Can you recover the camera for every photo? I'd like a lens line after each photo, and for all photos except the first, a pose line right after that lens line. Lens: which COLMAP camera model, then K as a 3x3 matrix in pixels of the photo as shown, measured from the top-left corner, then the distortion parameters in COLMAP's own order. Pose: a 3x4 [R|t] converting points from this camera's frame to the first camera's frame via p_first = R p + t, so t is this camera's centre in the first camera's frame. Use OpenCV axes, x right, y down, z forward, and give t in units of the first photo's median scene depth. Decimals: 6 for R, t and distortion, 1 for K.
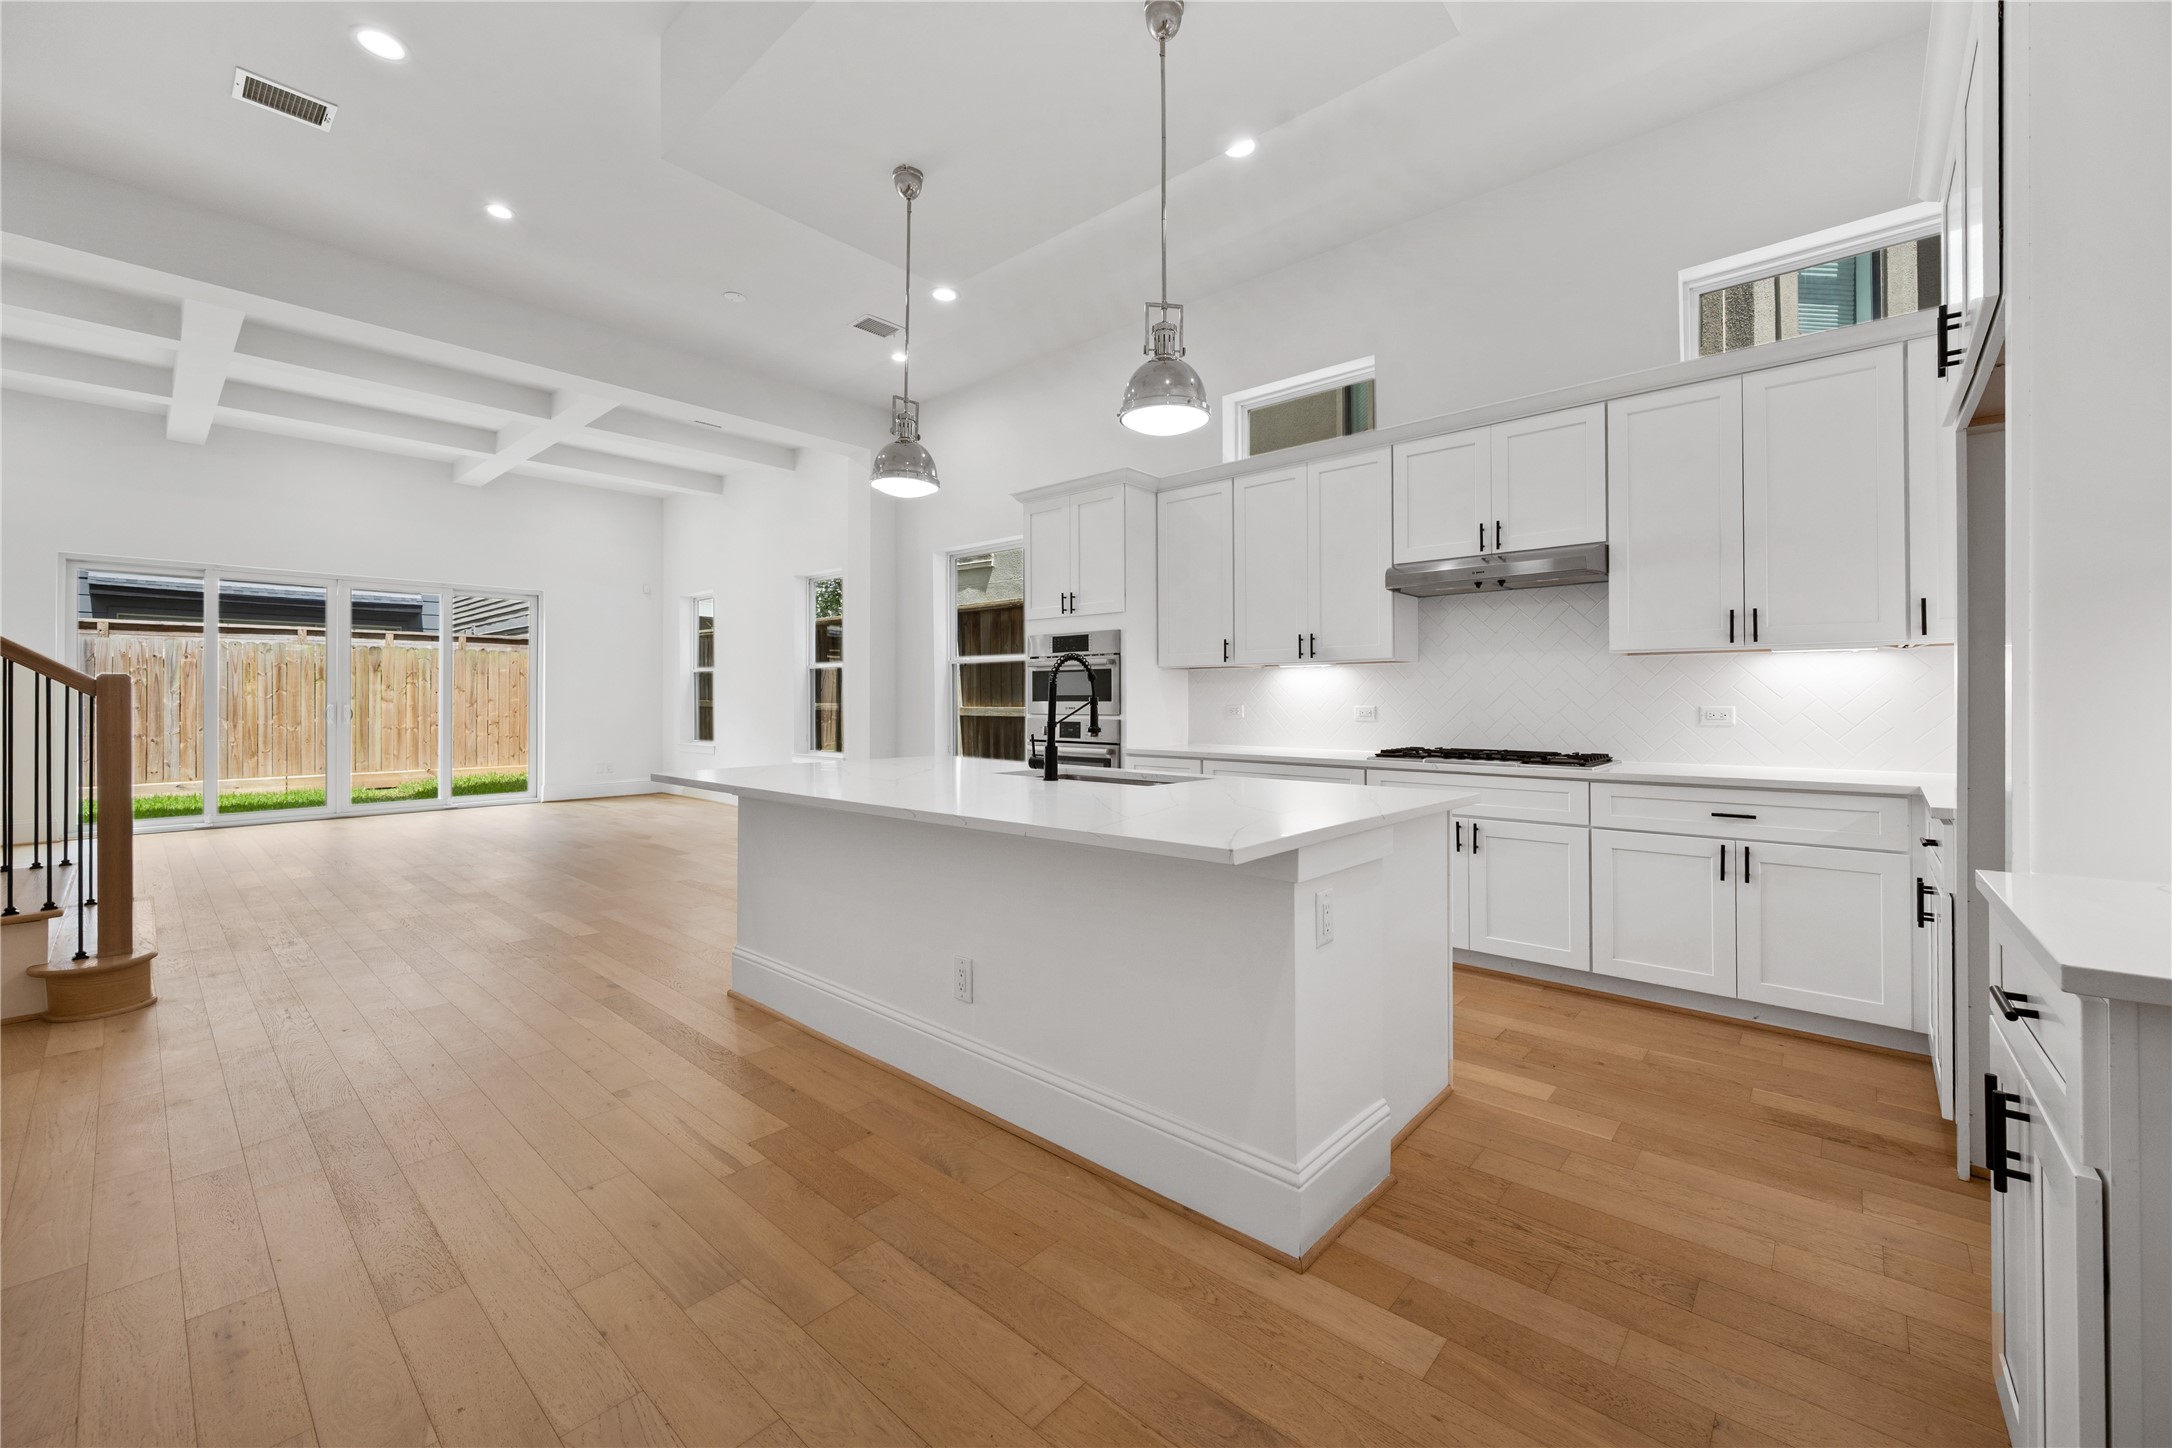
lens RADIAL K [[856.5, 0, 1095.0], [0, 856.5, 694.4], [0, 0, 1]] dist [-0.000006, 0.000756]
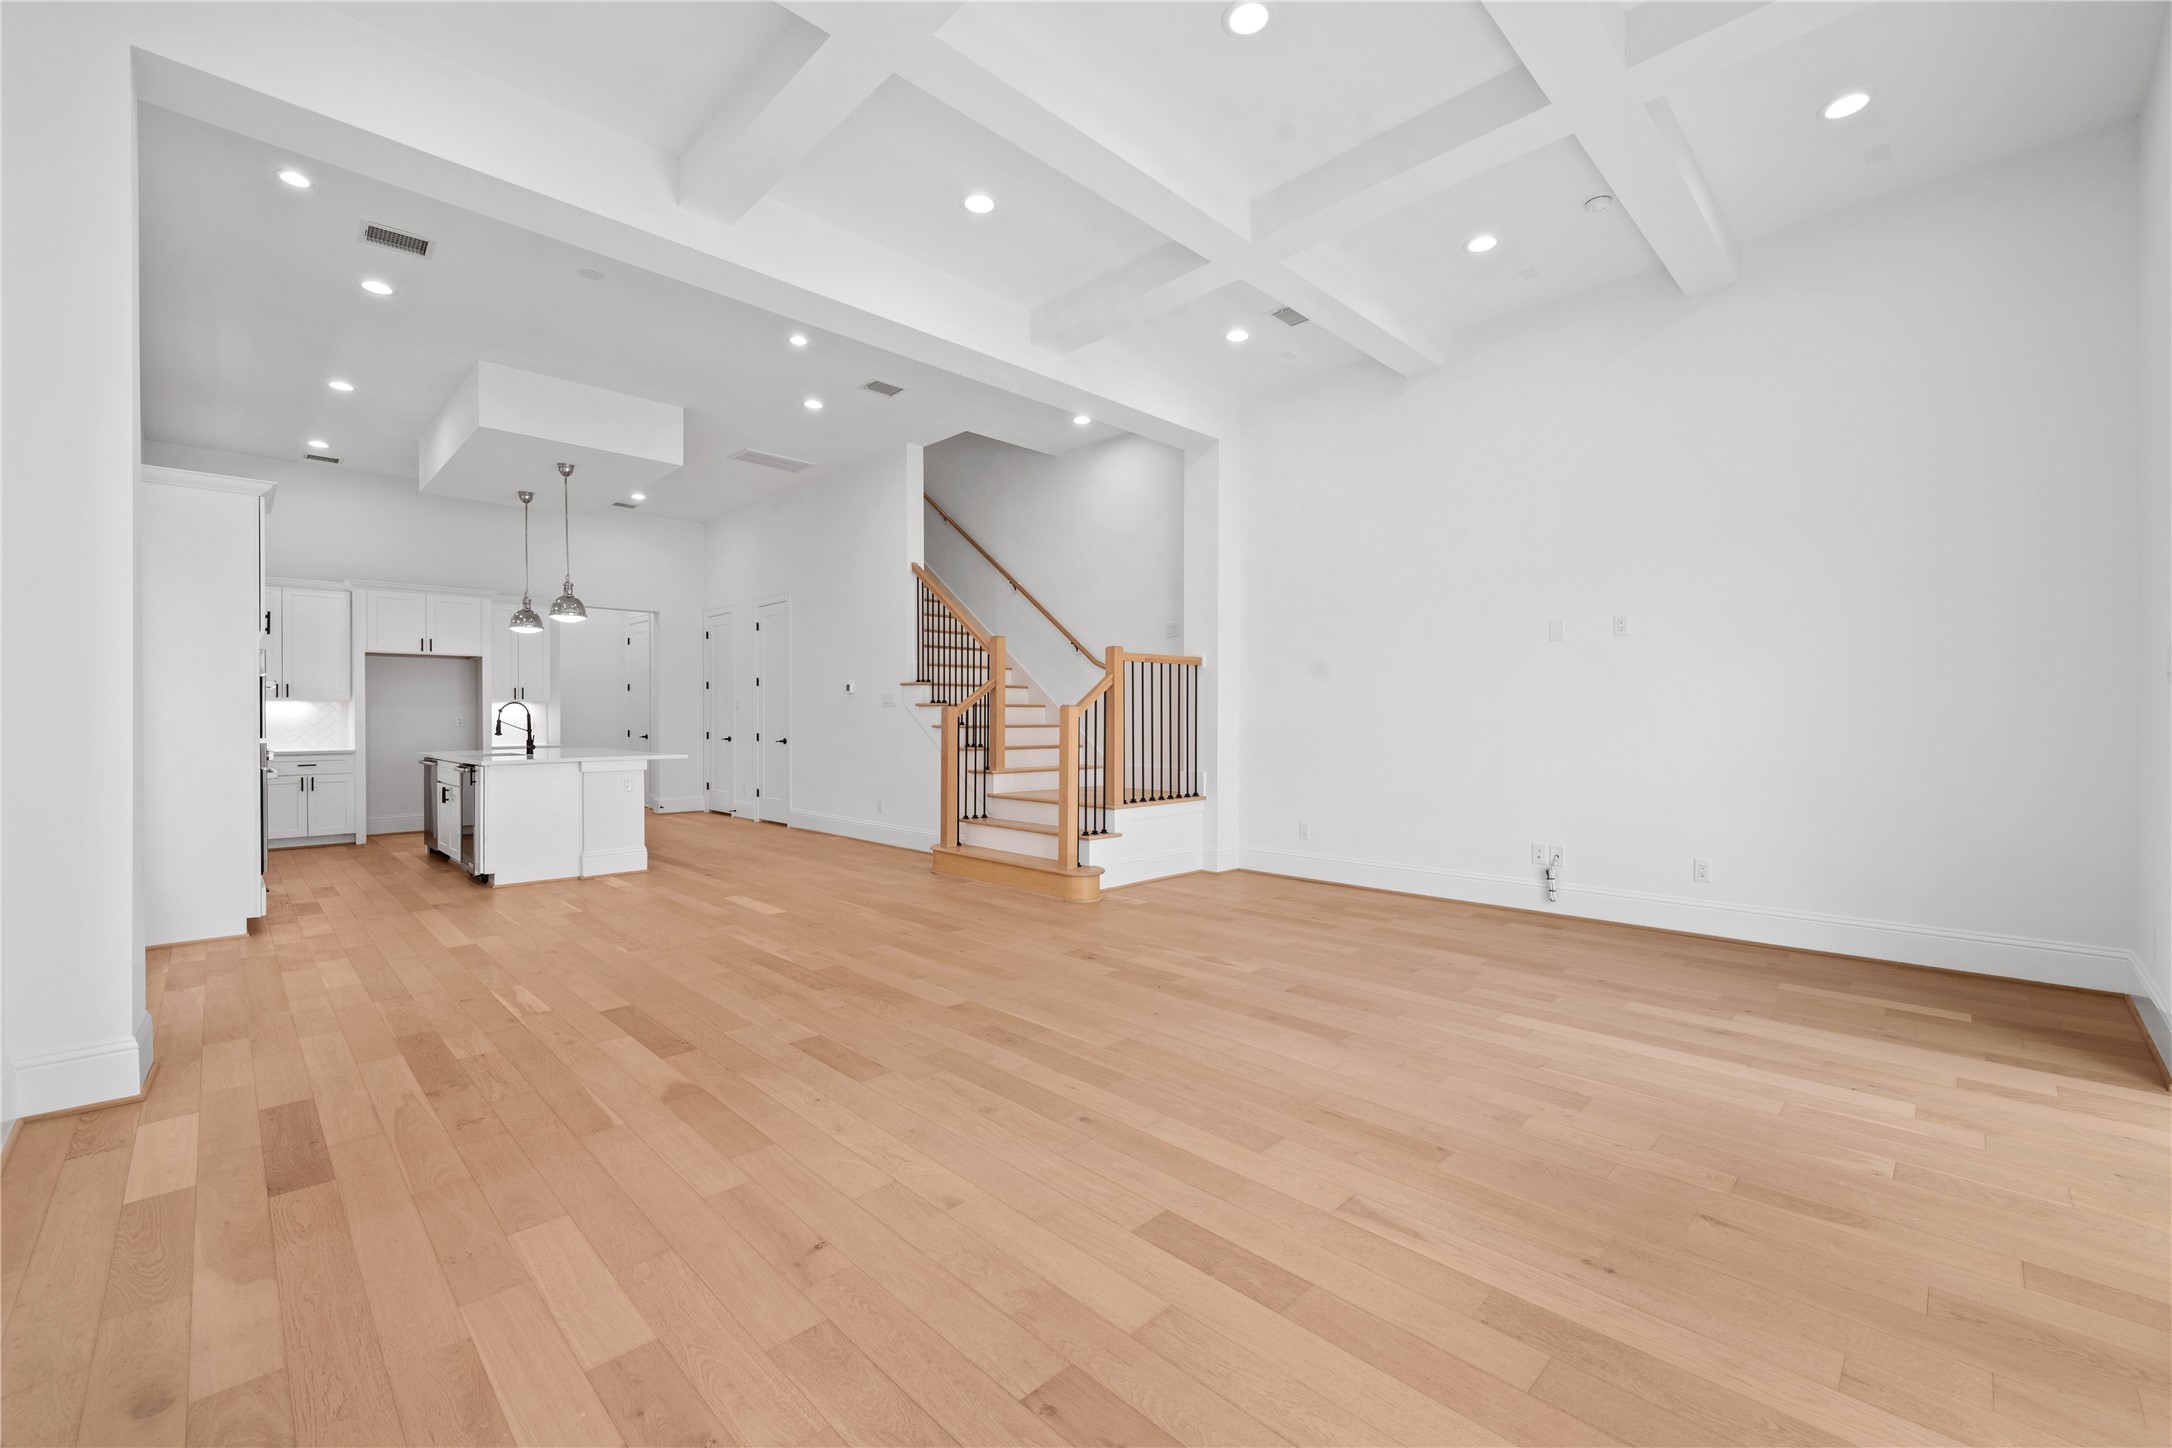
lens RADIAL K [[894.6, 0, 1091.1], [0, 894.6, 720.5], [0, 0, 1]] dist [-0.000256, -0.000538]
pose [[-0.997459, 0.003980, 0.071128, -0.558677], [0.003778, 0.999988, -0.002980, 0.005853], [-0.071139, -0.002704, -0.997463, 1.047717]]
